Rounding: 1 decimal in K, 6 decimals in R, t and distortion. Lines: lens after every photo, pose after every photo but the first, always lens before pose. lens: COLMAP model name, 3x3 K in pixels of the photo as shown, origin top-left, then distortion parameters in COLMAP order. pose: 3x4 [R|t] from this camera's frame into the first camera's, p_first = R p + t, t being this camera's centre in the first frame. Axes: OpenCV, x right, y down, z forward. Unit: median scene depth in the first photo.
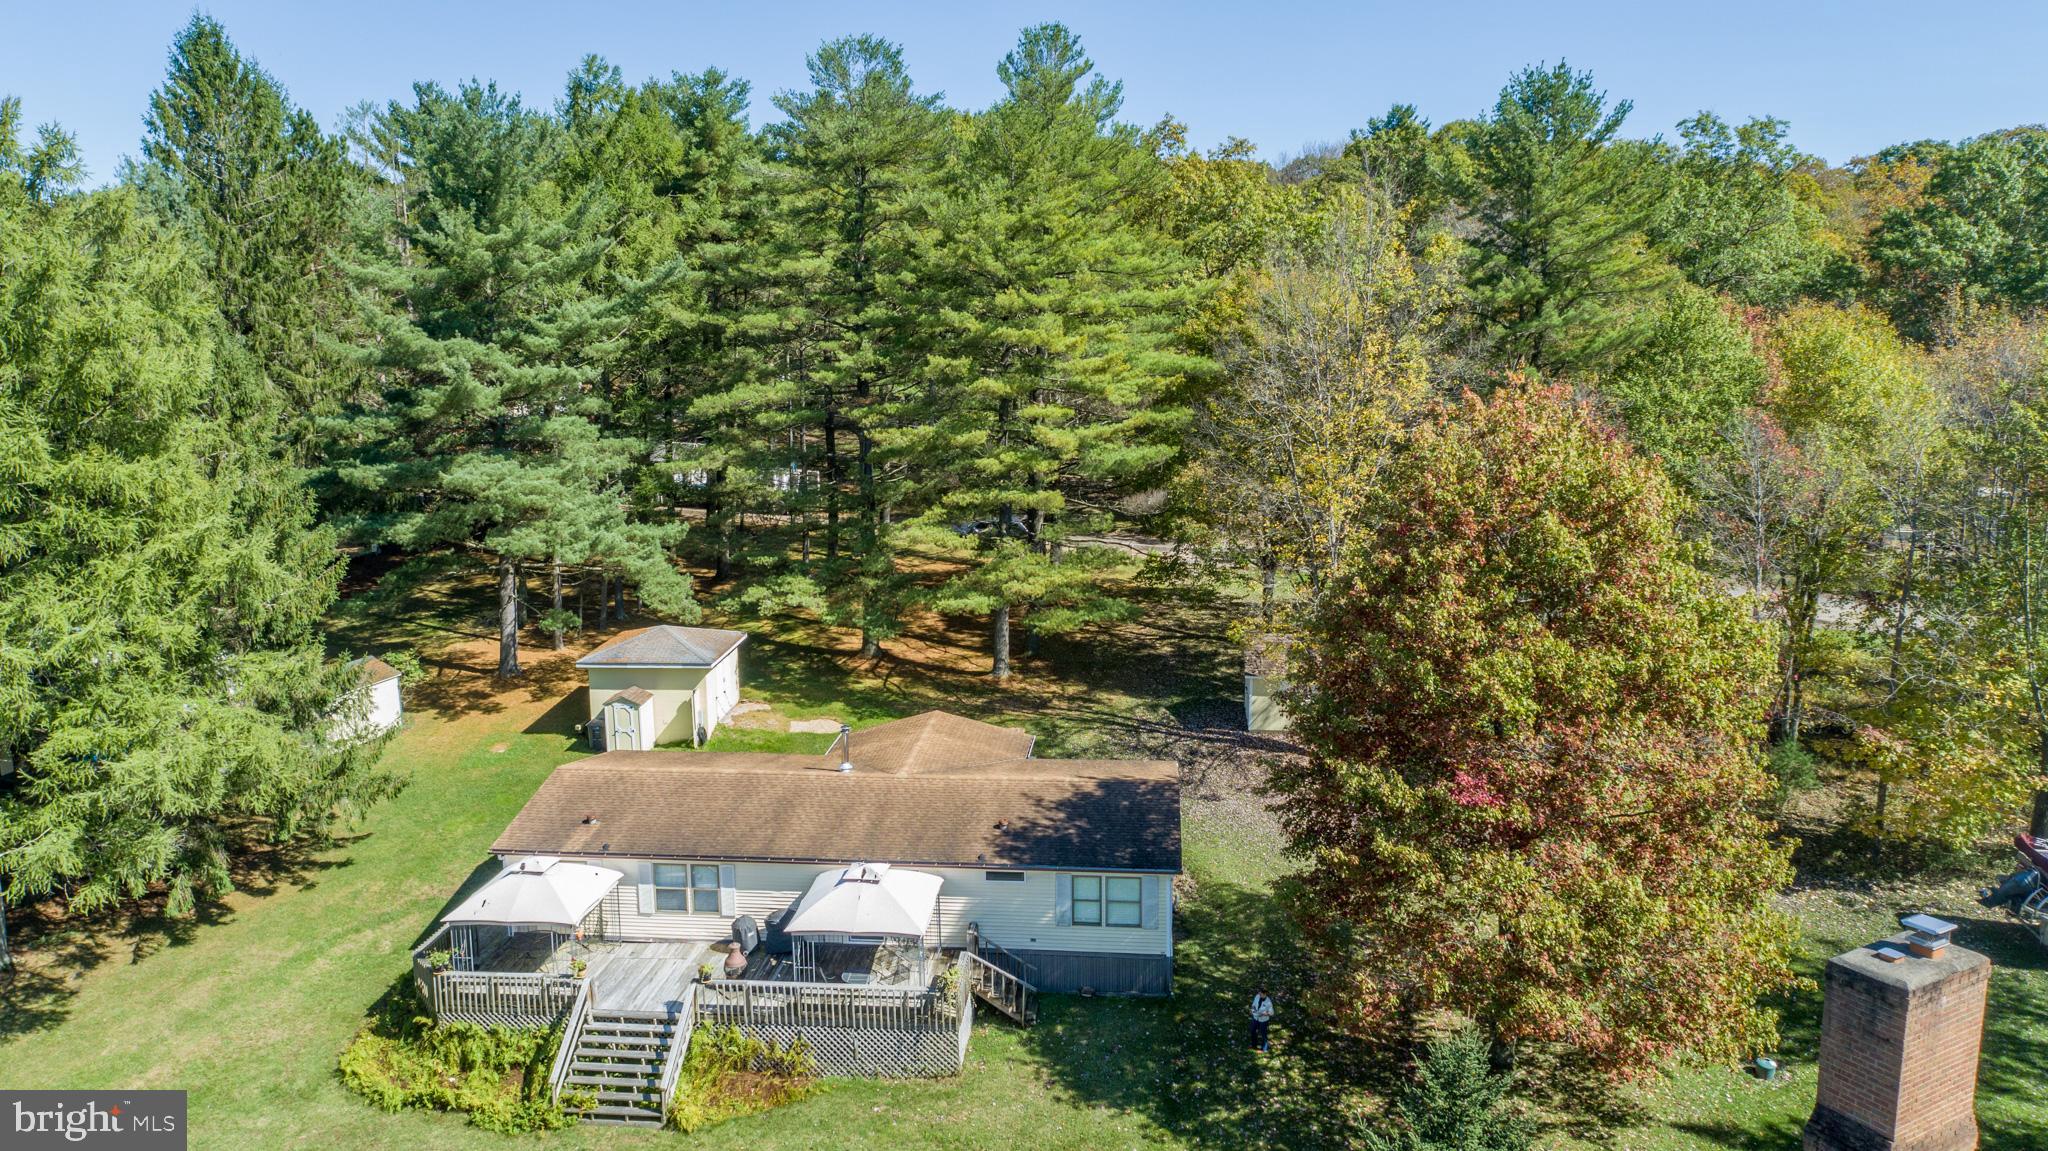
lens RADIAL K [[1381.7, 0, 1020.0], [0, 1381.7, 575.8], [0, 0, 1]] dist [-0.006395, 0.007575]
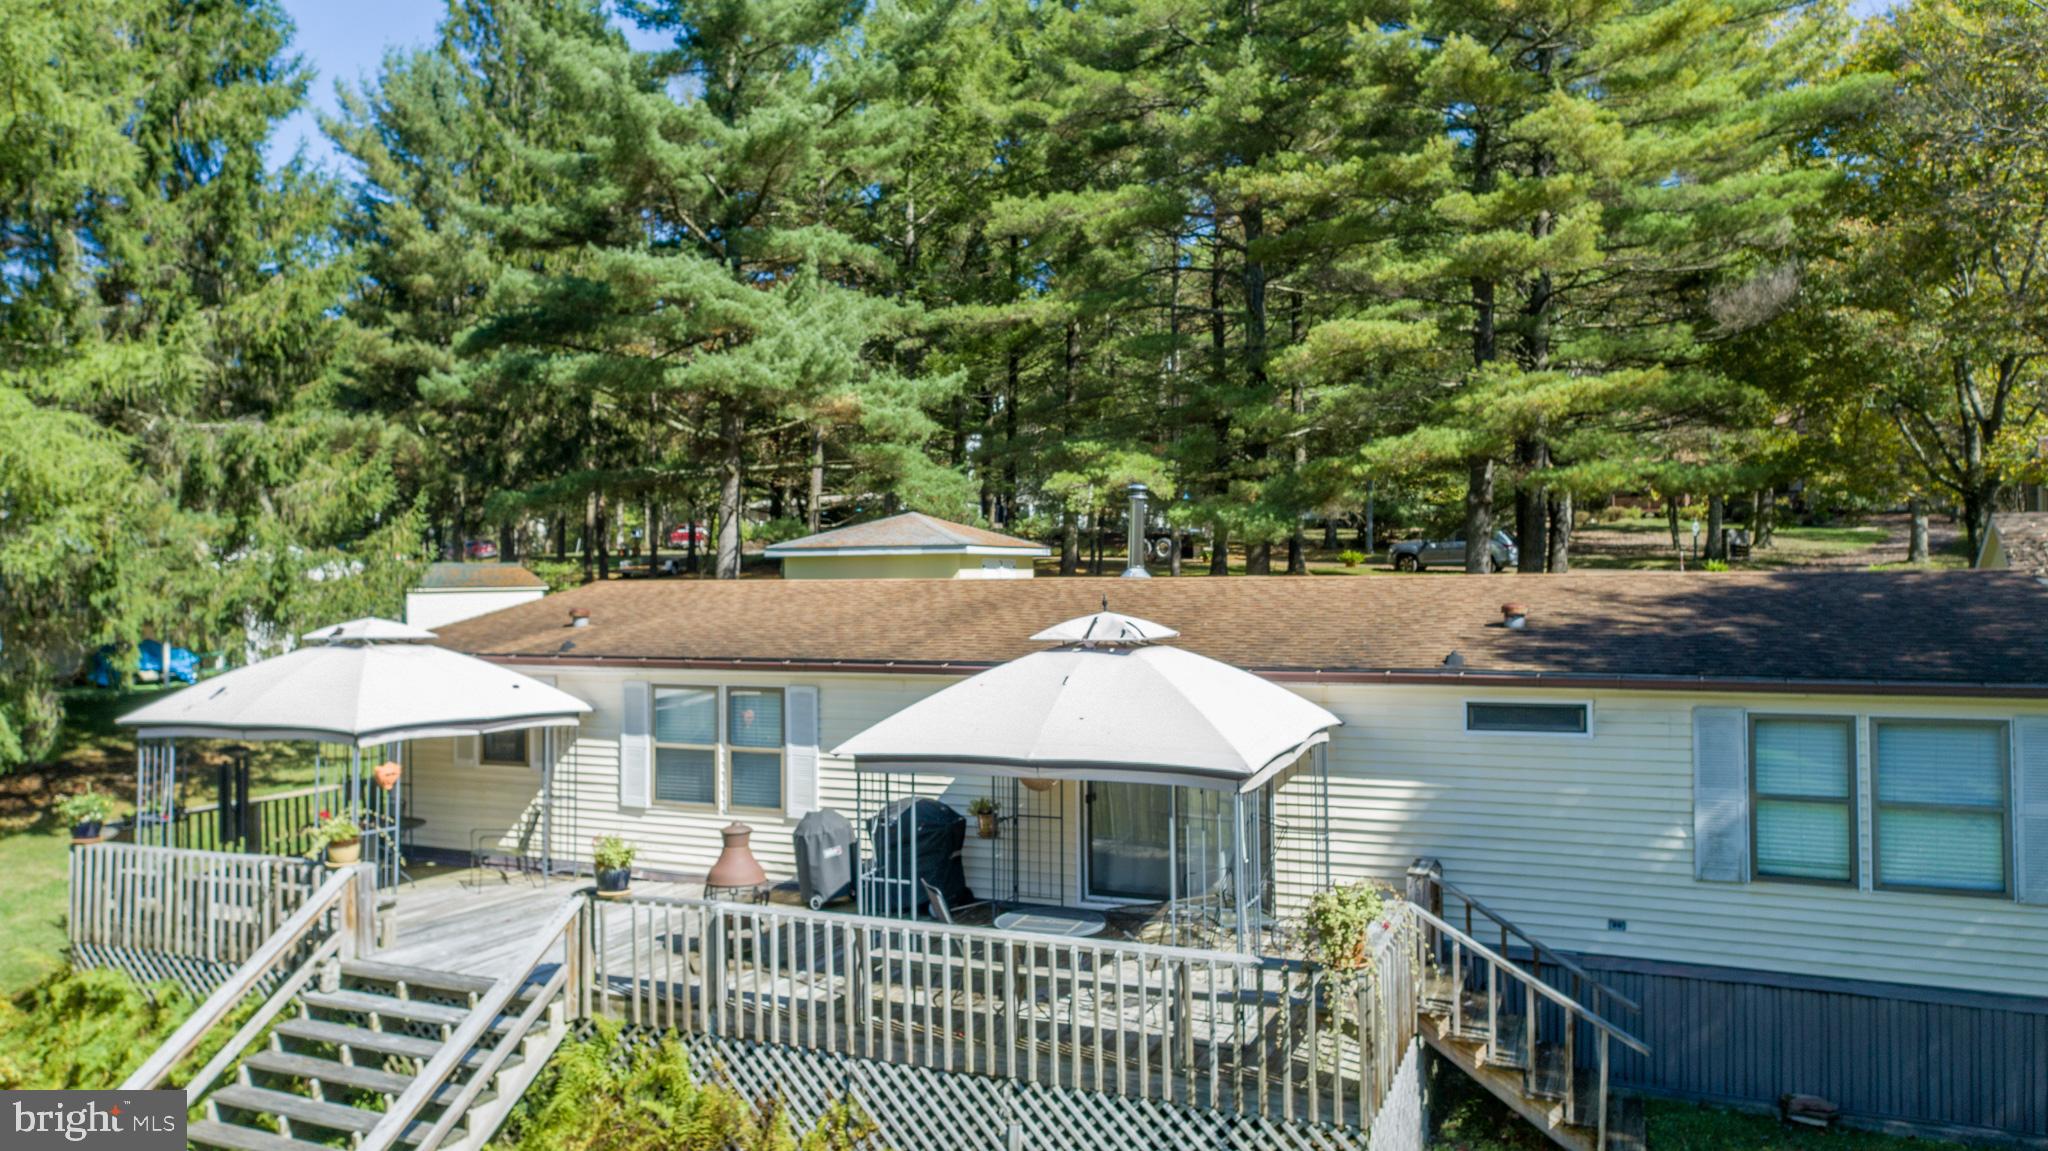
lens RADIAL K [[1381.7, 0, 1029.3], [0, 1381.7, 578.8], [0, 0, 1]] dist [-0.006395, 0.007575]
pose [[0.950746, -0.002145, -0.309963, -0.021567], [-0.052524, 0.984400, -0.167920, 0.247184], [0.305488, 0.175929, 0.935802, 0.642029]]
